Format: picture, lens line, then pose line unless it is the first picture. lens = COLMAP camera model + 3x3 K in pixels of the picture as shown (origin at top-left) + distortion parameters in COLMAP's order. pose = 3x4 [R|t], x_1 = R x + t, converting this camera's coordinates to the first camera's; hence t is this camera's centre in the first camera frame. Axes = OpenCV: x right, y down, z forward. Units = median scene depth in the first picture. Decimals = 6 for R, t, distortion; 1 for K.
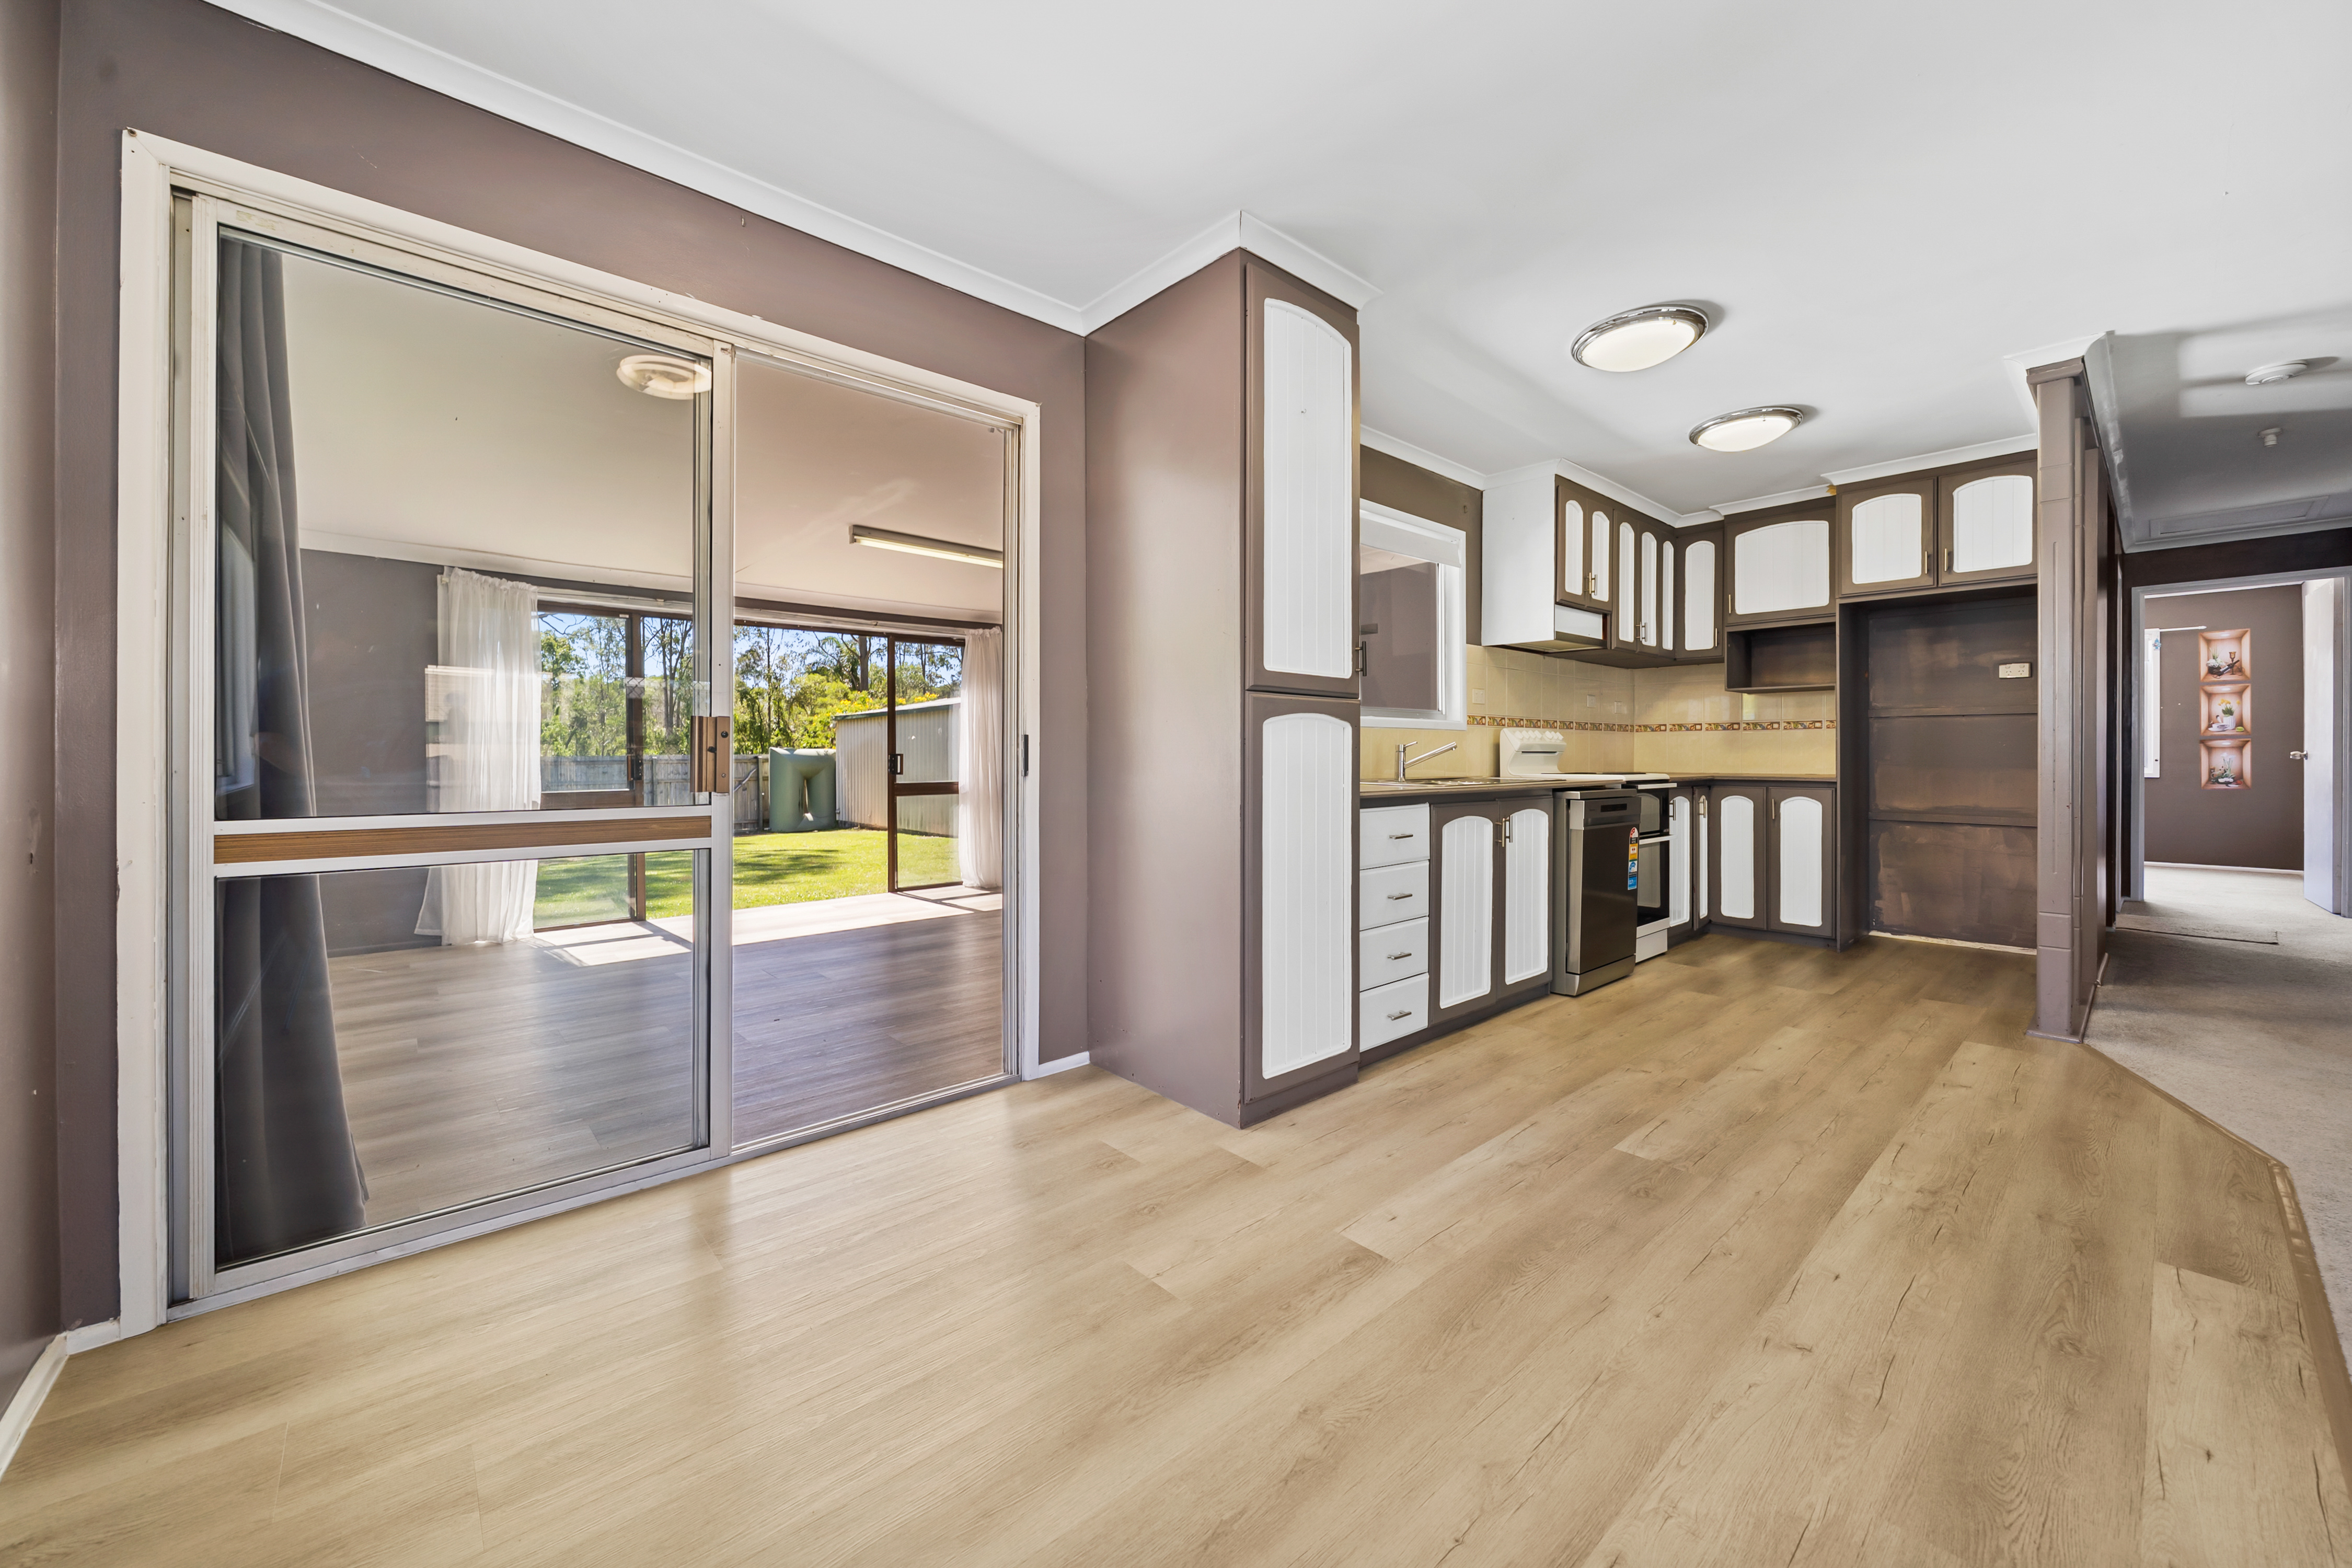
lens RADIAL K [[877.9, 0, 1179.8], [0, 877.9, 757.4], [0, 0, 1]] dist [-0.000936, -0.000163]
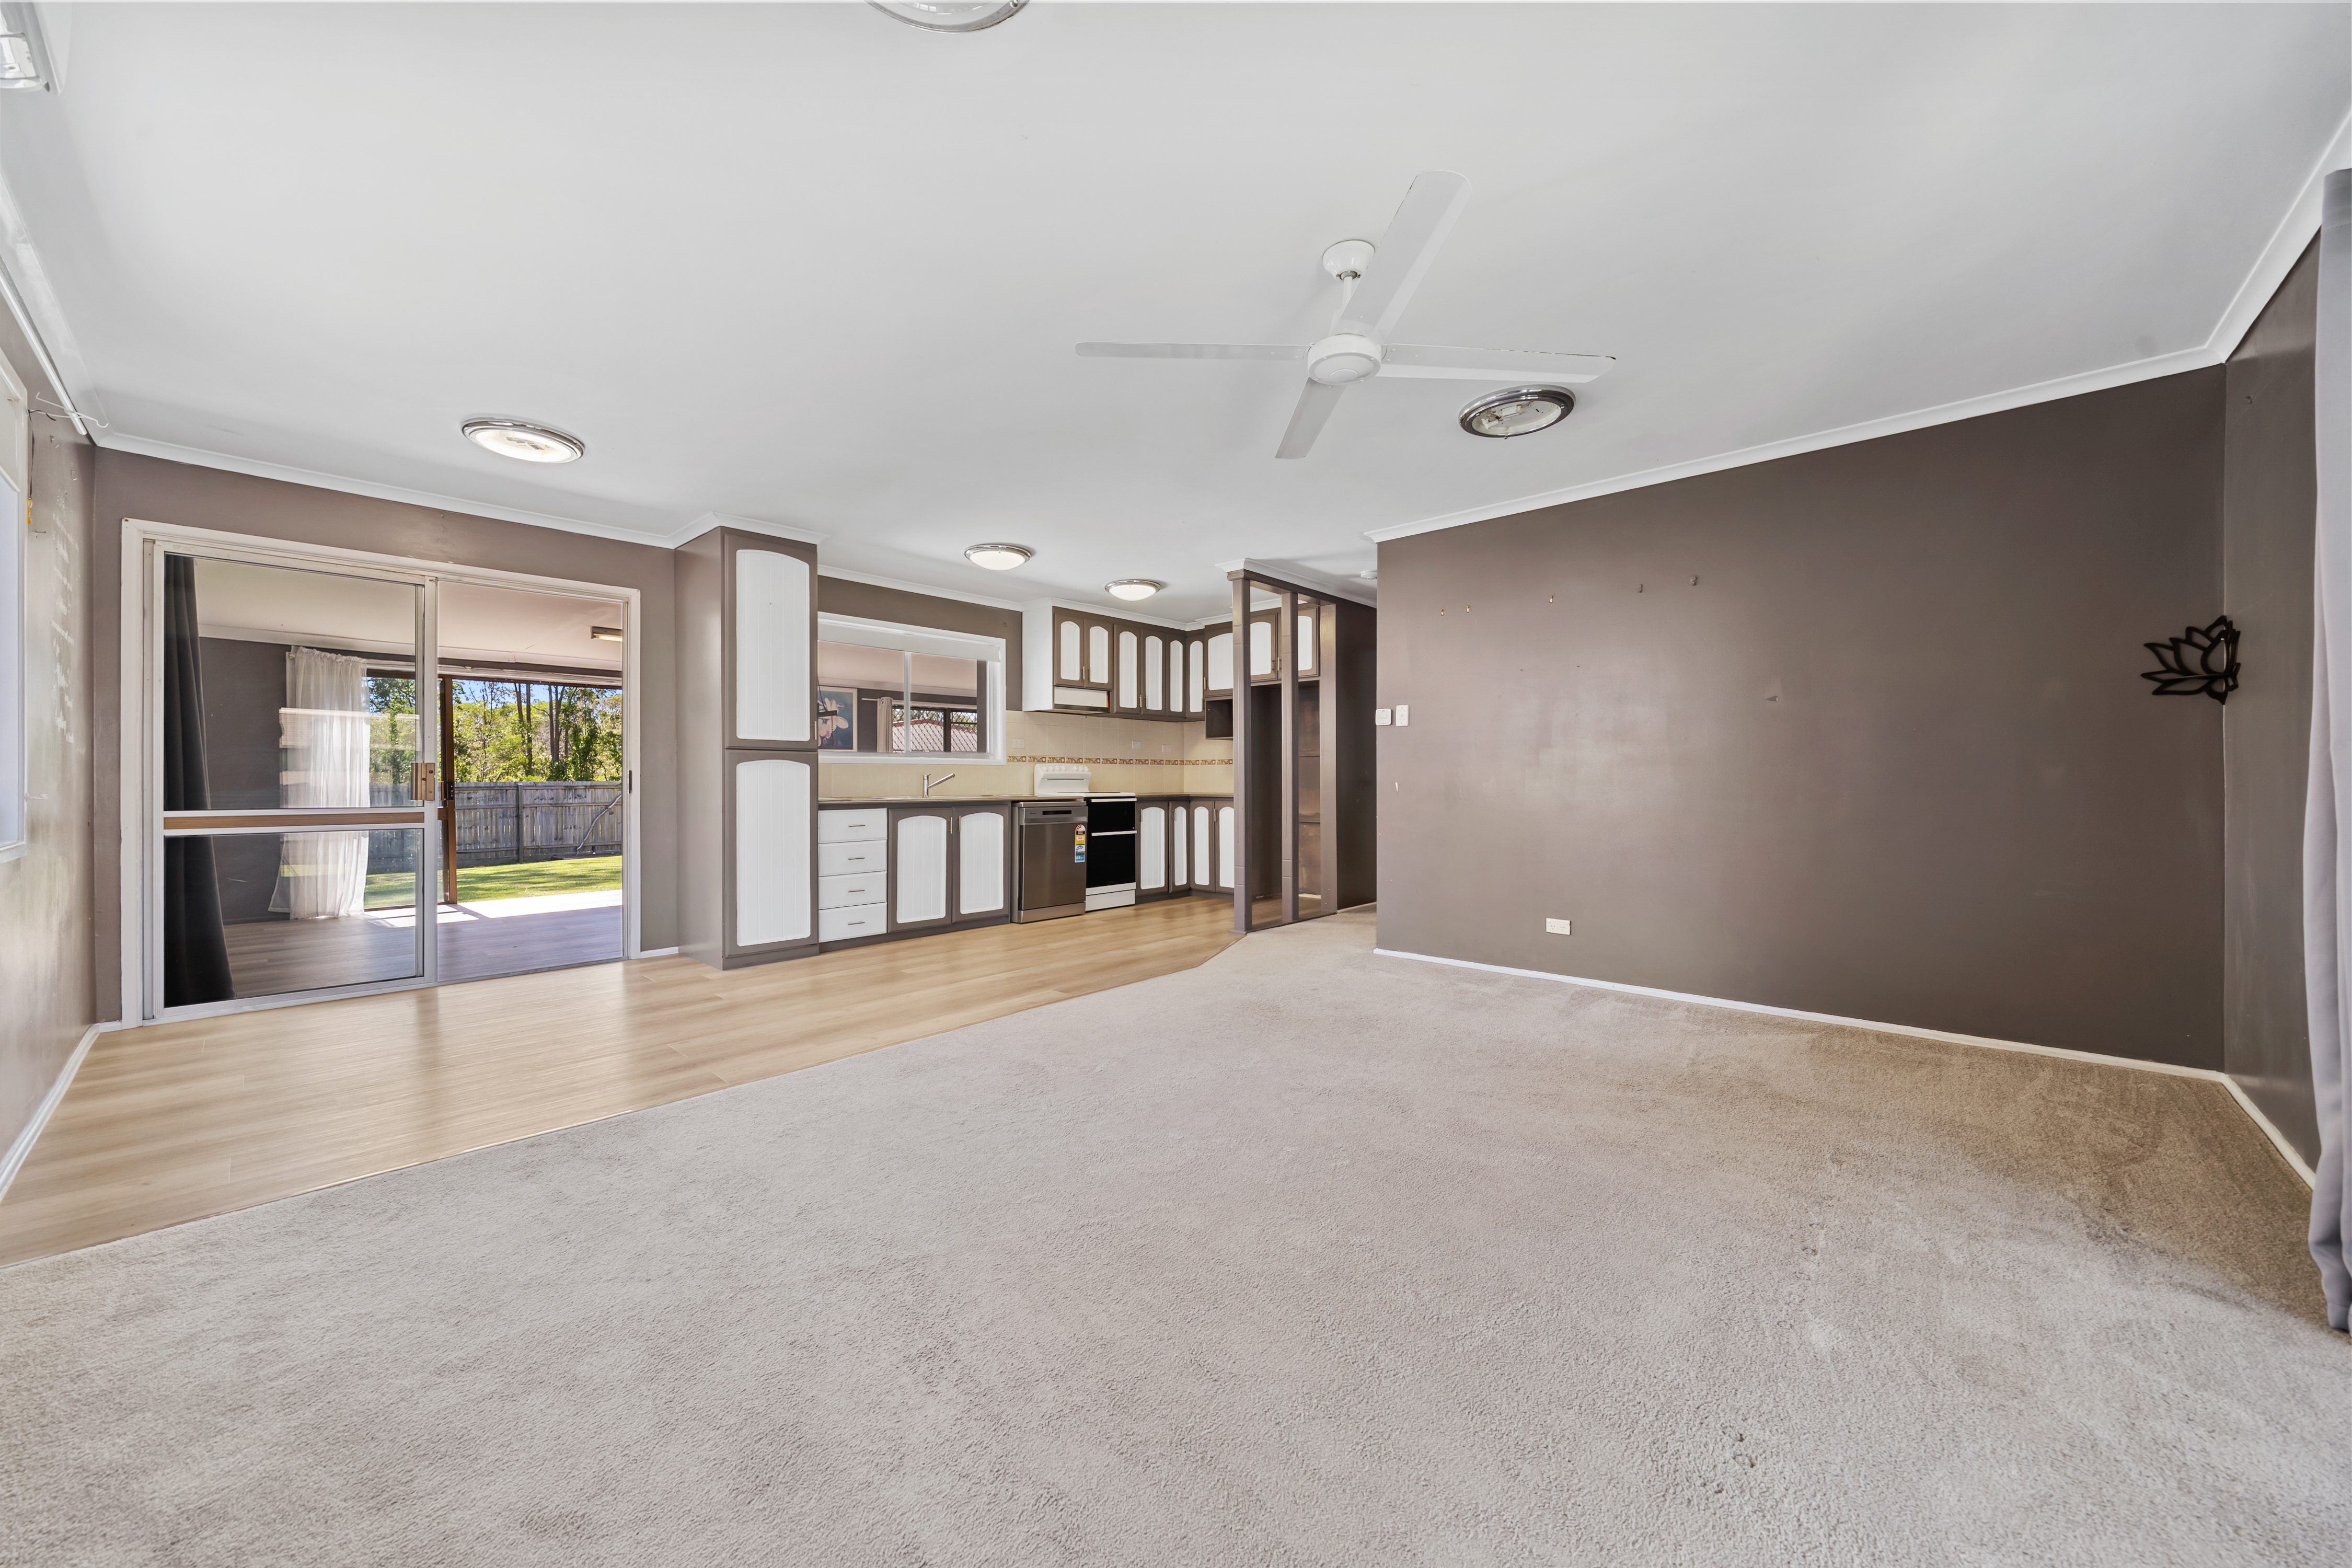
lens RADIAL K [[841.0, 0, 1176.0], [0, 841.0, 784.0], [0, 0, 1]] dist [-0.001058, -0.000066]
pose [[0.994830, -0.001591, 0.101541, 0.496353], [0.001432, 0.999998, 0.001636, 0.000585], [-0.101544, -0.001482, 0.994830, -0.550353]]
